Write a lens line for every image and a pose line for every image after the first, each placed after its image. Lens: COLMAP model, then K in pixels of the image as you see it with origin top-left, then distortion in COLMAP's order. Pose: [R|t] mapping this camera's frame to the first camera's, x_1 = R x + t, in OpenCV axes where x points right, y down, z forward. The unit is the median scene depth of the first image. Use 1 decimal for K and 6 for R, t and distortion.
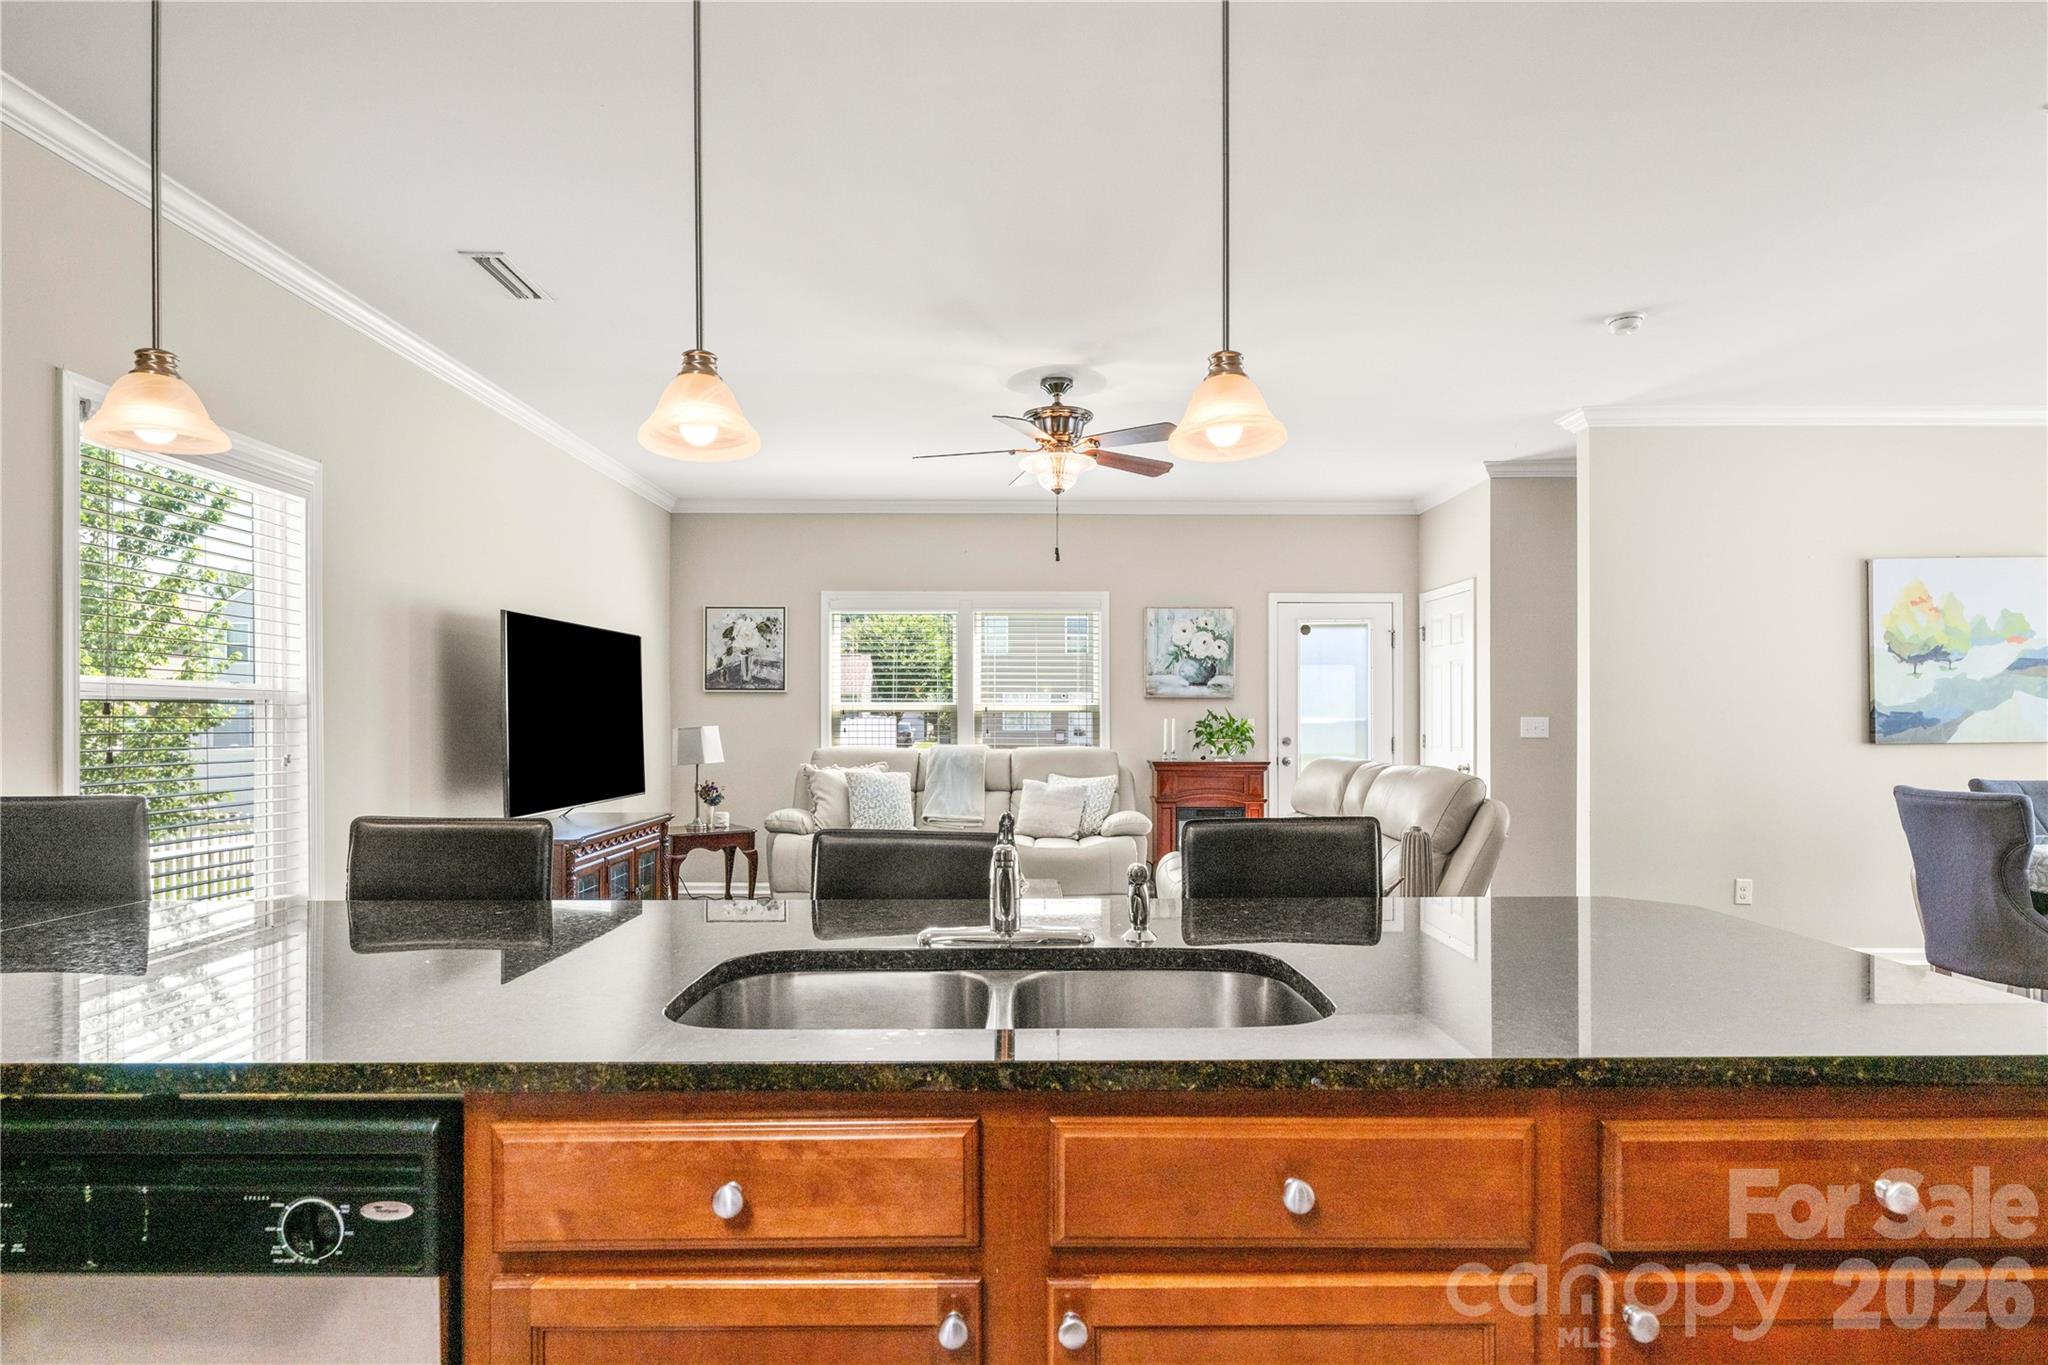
lens RADIAL K [[1100.3, 0, 1022.8], [0, 1100.3, 713.5], [0, 0, 1]] dist [0.001273, 0.000037]
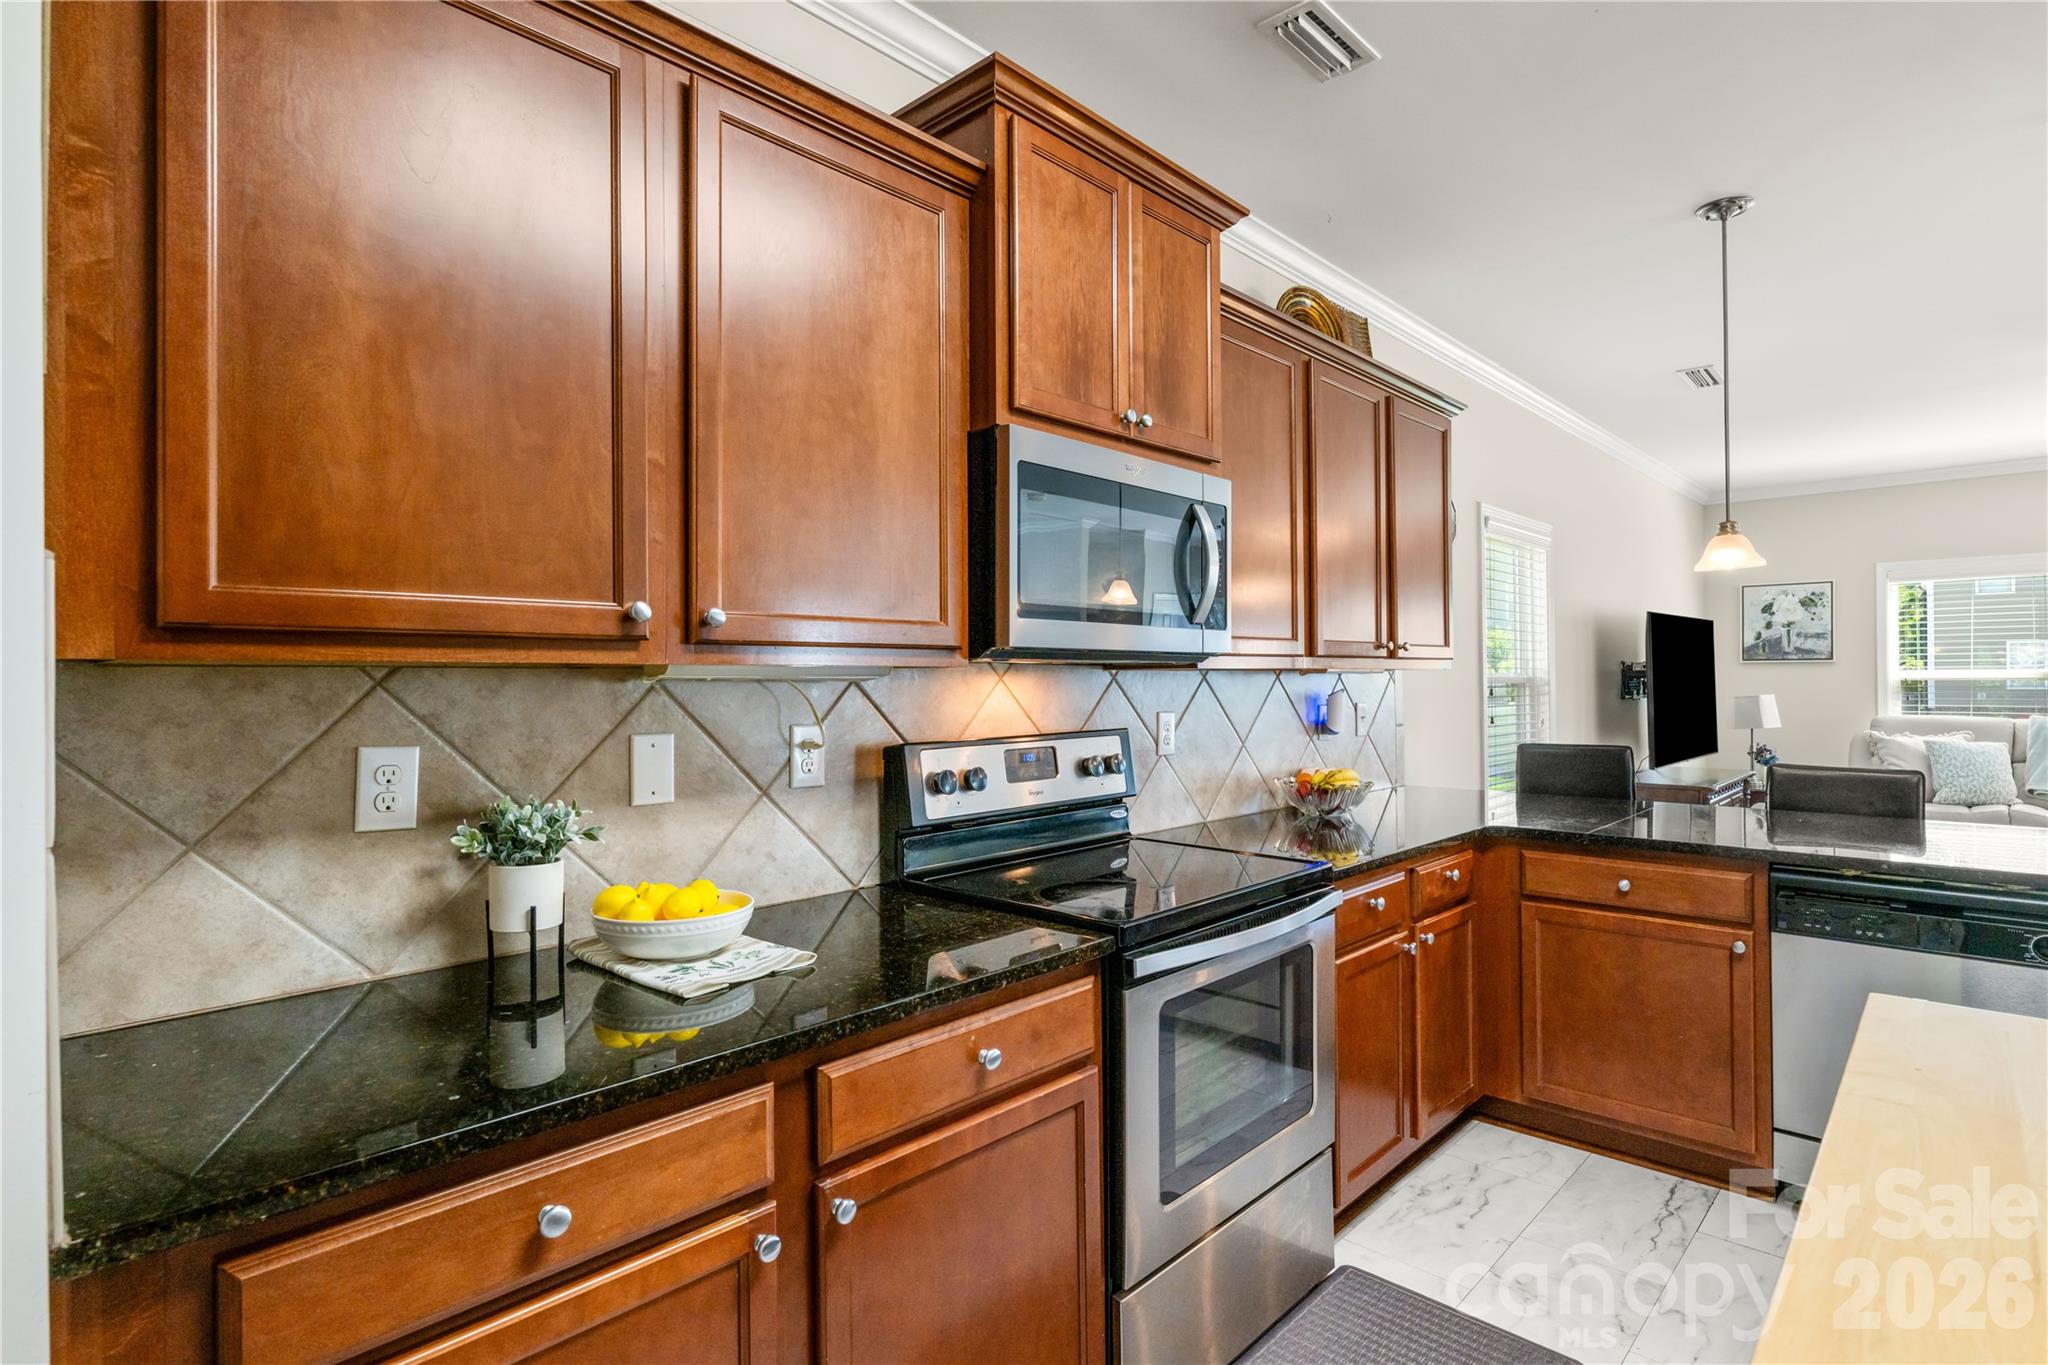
lens RADIAL K [[1032.0, 0, 1021.9], [0, 1032.0, 676.9], [0, 0, 1]] dist [-0.002450, -0.000016]
pose [[0.718050, -0.006418, -0.695962, -0.095993], [0.010270, 0.999946, 0.001376, -0.015764], [0.695915, -0.008136, 0.718078, -0.275841]]
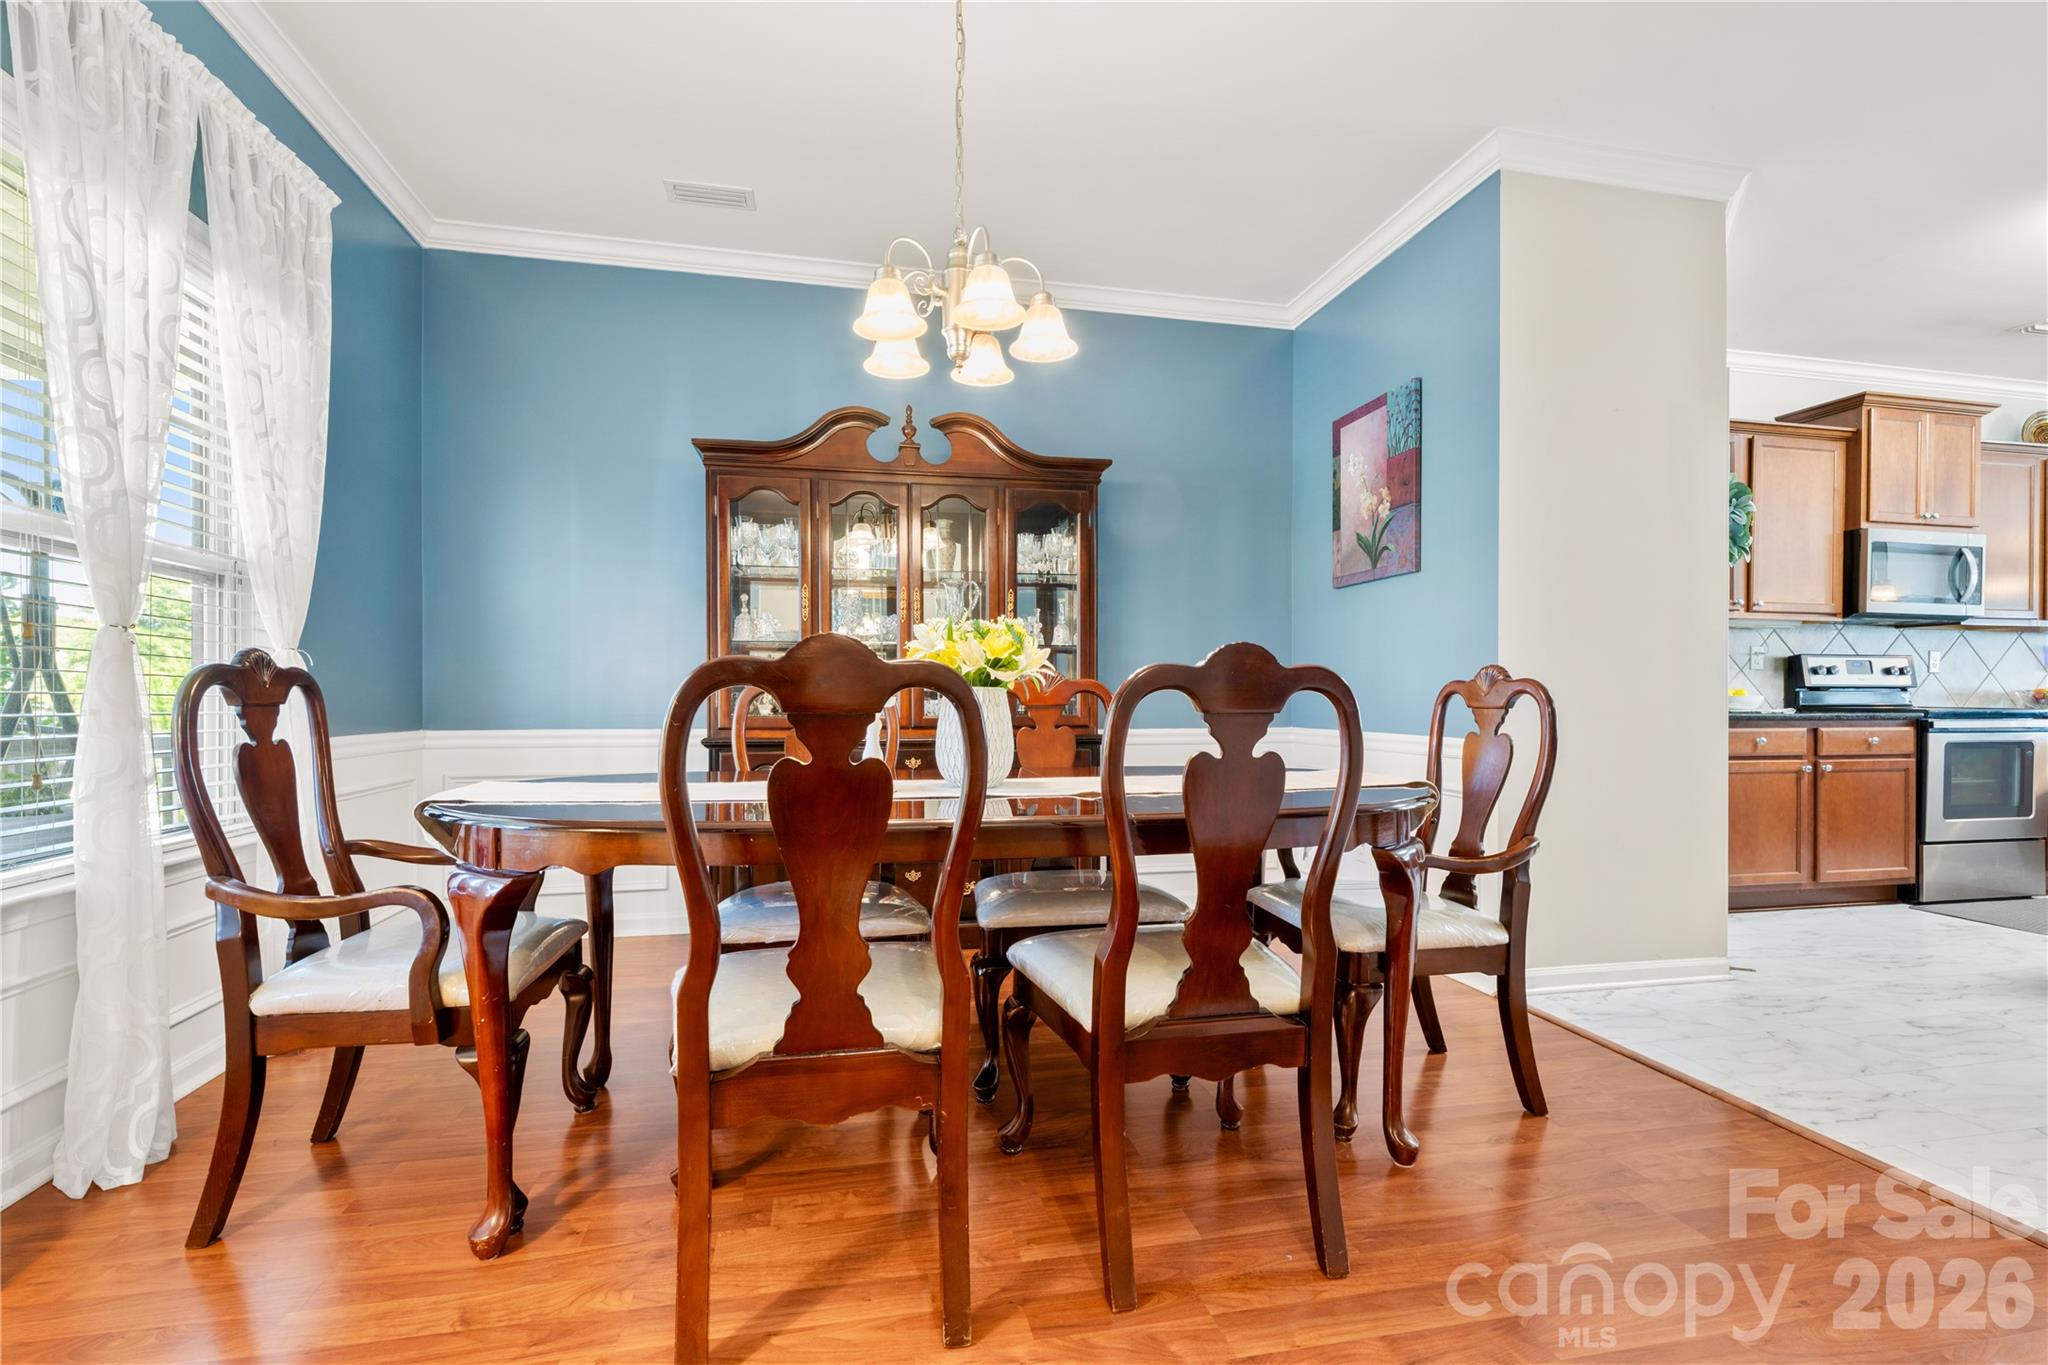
lens RADIAL K [[926.4, 0, 1024.0], [0, 926.4, 682.5], [0, 0, 1]] dist [0.000060, 0.000034]
pose [[0.201757, 0.005198, -0.979422, 0.218363], [-0.005201, 0.999978, 0.004235, 0.024812], [0.979422, 0.004240, 0.201780, -0.775067]]
